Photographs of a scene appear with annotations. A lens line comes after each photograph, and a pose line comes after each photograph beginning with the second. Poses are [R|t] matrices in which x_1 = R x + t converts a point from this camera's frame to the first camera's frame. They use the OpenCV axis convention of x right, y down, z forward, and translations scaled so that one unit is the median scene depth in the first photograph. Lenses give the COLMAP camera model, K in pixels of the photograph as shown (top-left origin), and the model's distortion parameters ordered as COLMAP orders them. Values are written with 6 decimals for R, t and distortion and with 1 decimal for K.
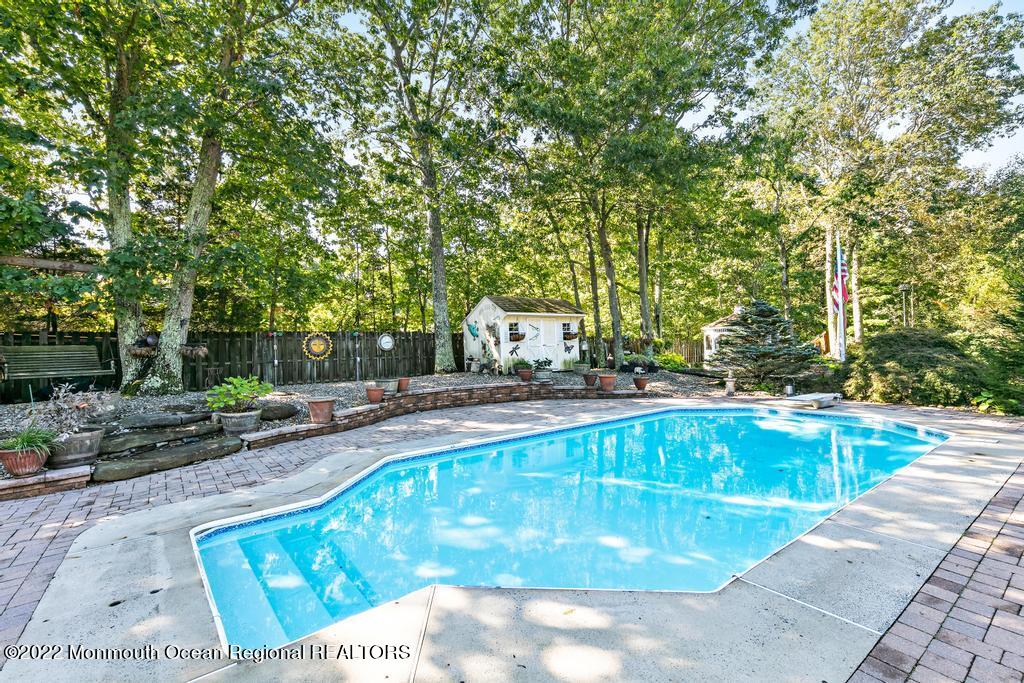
lens RADIAL K [[465.5, 0, 512.0], [0, 465.5, 341.5], [0, 0, 1]] dist [0.000079, -0.000025]
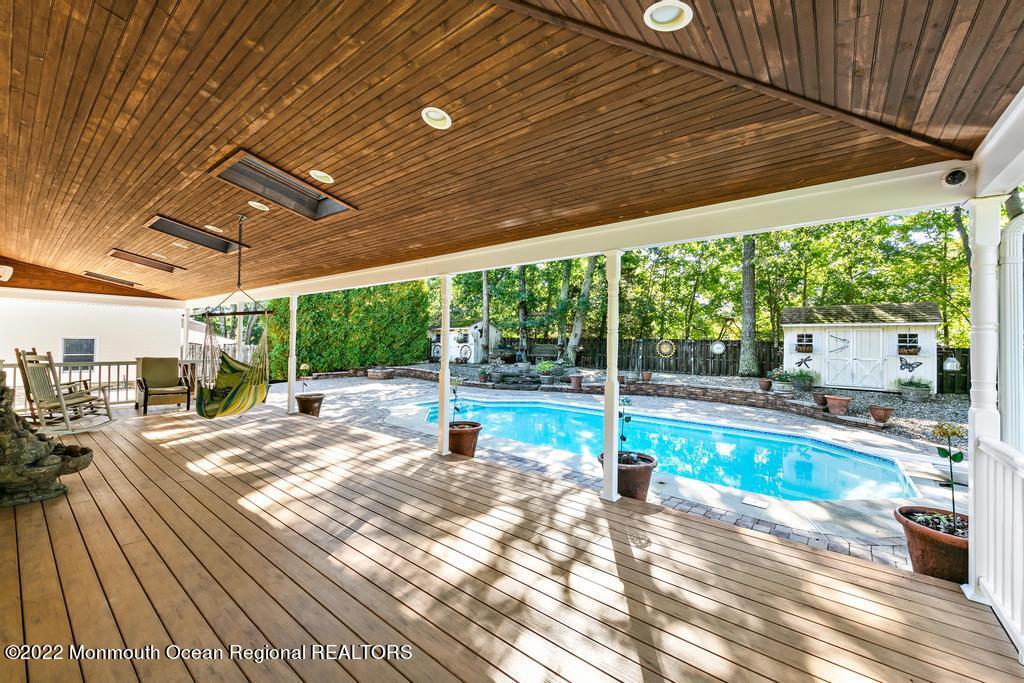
lens RADIAL K [[404.9, 0, 512.0], [0, 404.9, 341.5], [0, 0, 1]] dist [0.000318, 0.000137]
pose [[0.218324, 0.027407, -0.975491, 0.714108], [-0.017928, 0.999550, 0.024070, -0.033877], [0.975712, 0.012234, 0.218717, 0.203658]]
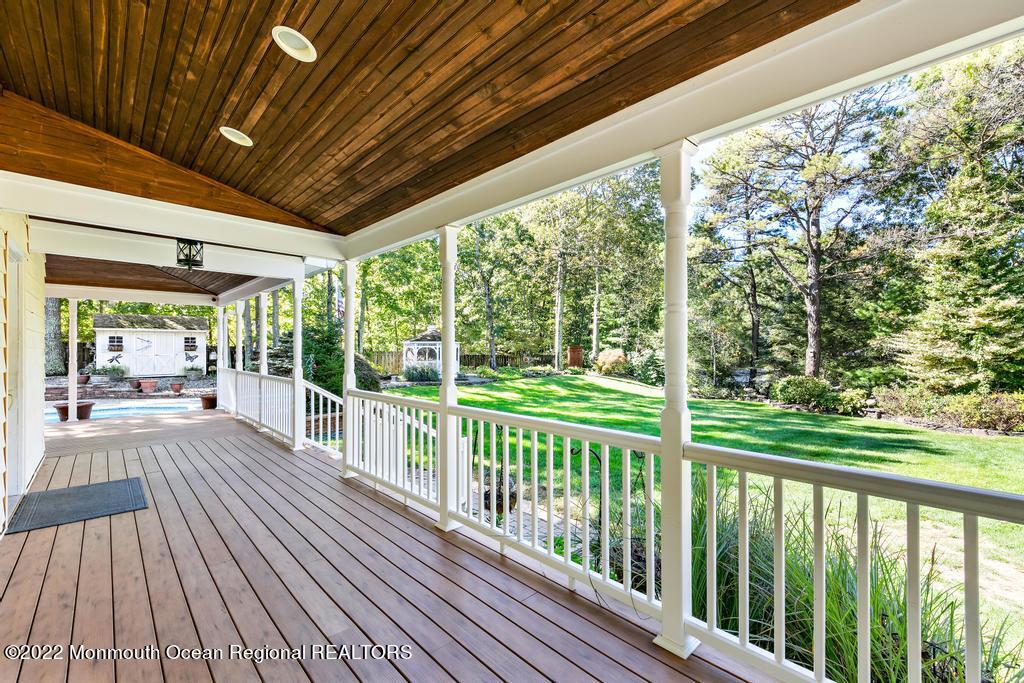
lens RADIAL K [[430.2, 0, 512.0], [0, 430.2, 341.5], [0, 0, 1]] dist [0.000810, 0.000126]
pose [[0.996366, 0.025756, 0.081184, 0.960658], [-0.024742, 0.999603, -0.013470, -0.037030], [-0.081498, 0.011413, 0.996608, -0.220887]]
